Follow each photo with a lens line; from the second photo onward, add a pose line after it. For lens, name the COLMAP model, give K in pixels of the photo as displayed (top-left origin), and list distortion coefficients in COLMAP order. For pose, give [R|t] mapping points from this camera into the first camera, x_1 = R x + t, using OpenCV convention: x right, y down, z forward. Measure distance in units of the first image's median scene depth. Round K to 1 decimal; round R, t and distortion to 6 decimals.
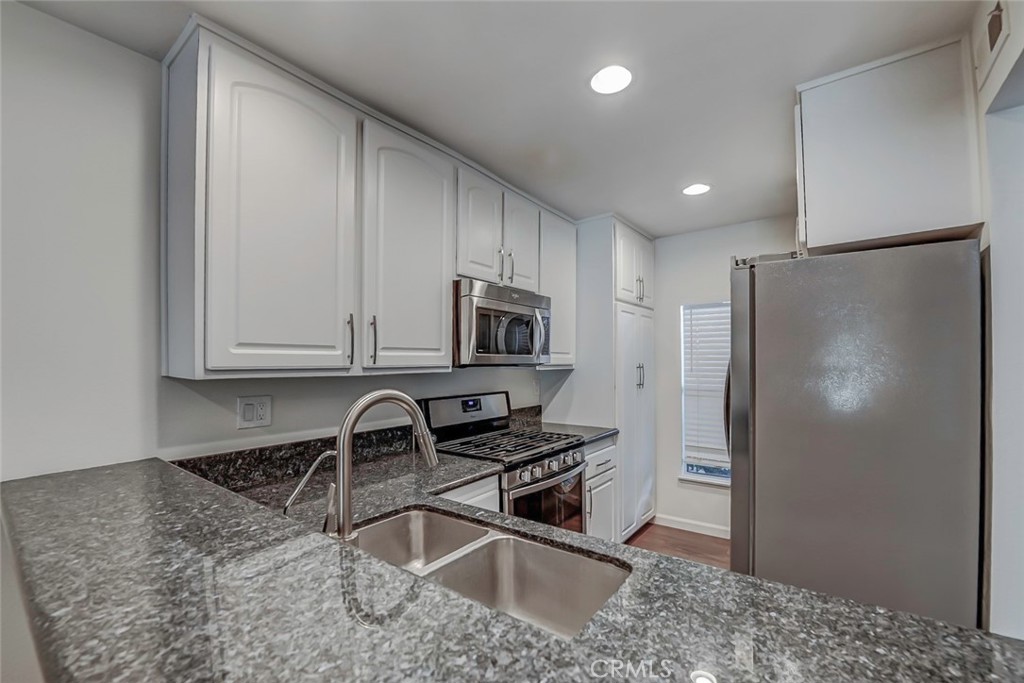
lens RADIAL K [[426.8, 0, 520.5], [0, 426.8, 363.4], [0, 0, 1]] dist [-0.020386, -0.001143]
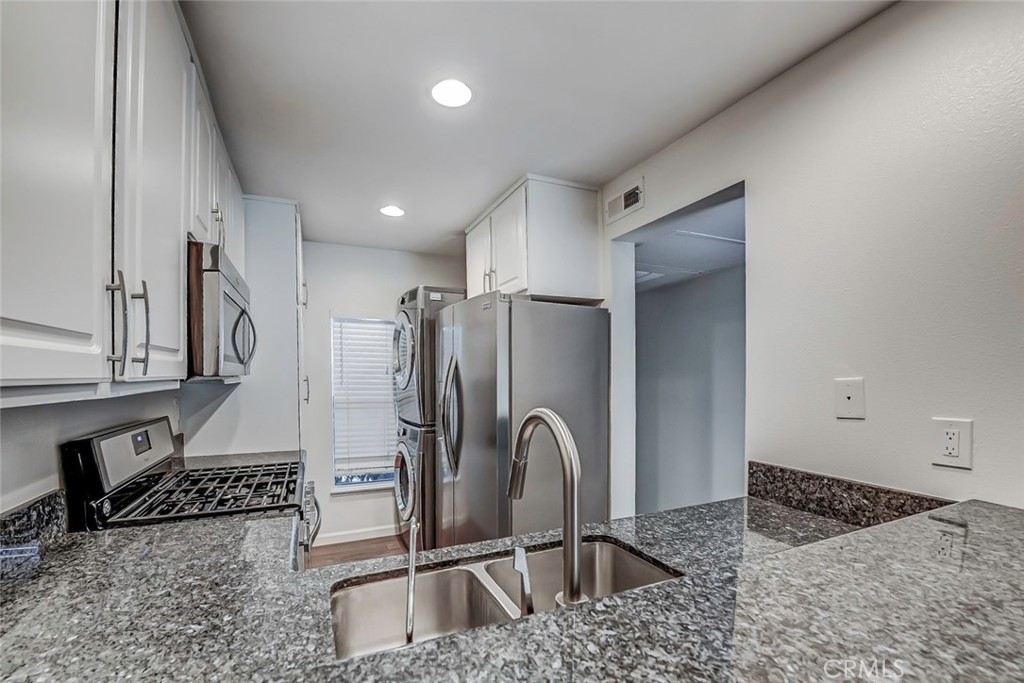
lens RADIAL K [[426.8, 0, 498.3], [0, 426.8, 387.0], [0, 0, 1]] dist [-0.020386, -0.001143]
pose [[0.500306, -0.015802, 0.865704, -0.337673], [-0.005201, 0.999761, 0.021255, 0.002008], [-0.865833, -0.015136, 0.500104, 0.217678]]
